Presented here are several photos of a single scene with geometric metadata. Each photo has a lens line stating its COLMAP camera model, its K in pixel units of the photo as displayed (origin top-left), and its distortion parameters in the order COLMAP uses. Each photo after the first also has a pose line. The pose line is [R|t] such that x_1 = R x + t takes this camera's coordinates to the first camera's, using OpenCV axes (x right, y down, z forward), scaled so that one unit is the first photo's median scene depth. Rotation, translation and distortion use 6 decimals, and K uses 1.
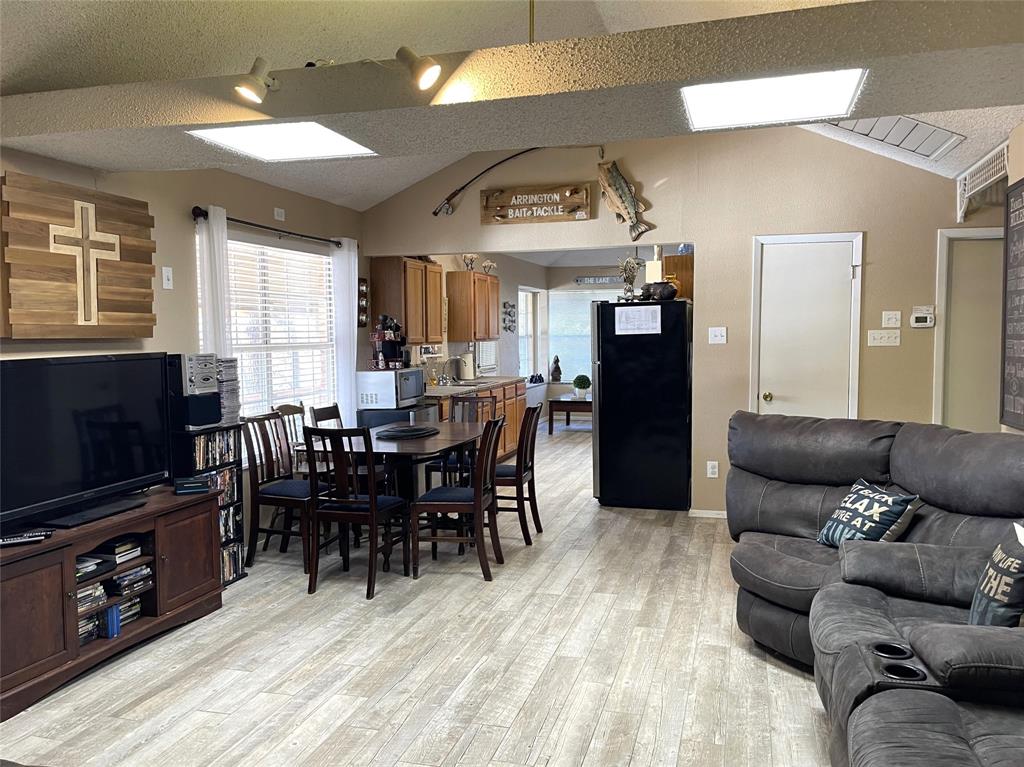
lens RADIAL K [[752.7, 0, 512.0], [0, 752.7, 383.5], [0, 0, 1]] dist [0.008637, 0.000240]
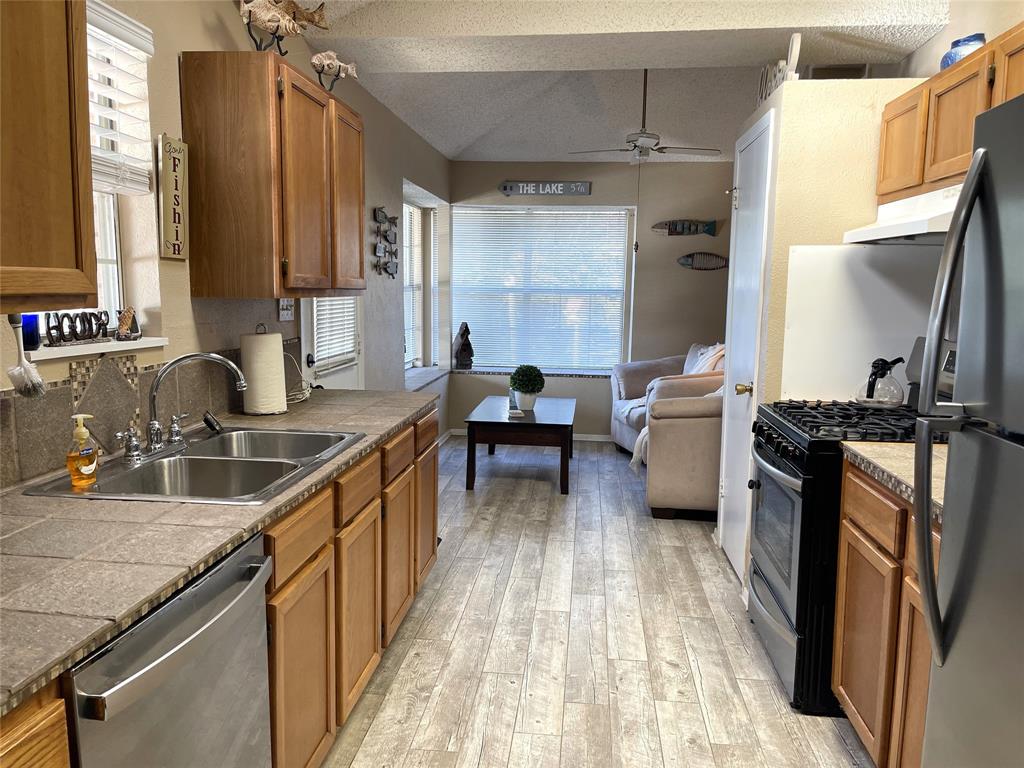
lens RADIAL K [[752.7, 0, 512.0], [0, 752.7, 384.0], [0, 0, 1]] dist [0.008637, 0.000240]
pose [[0.983774, -0.005569, 0.179324, -0.021836], [-0.004964, 0.998290, 0.058237, -0.062921], [-0.179342, -0.058182, 0.982065, 1.118302]]
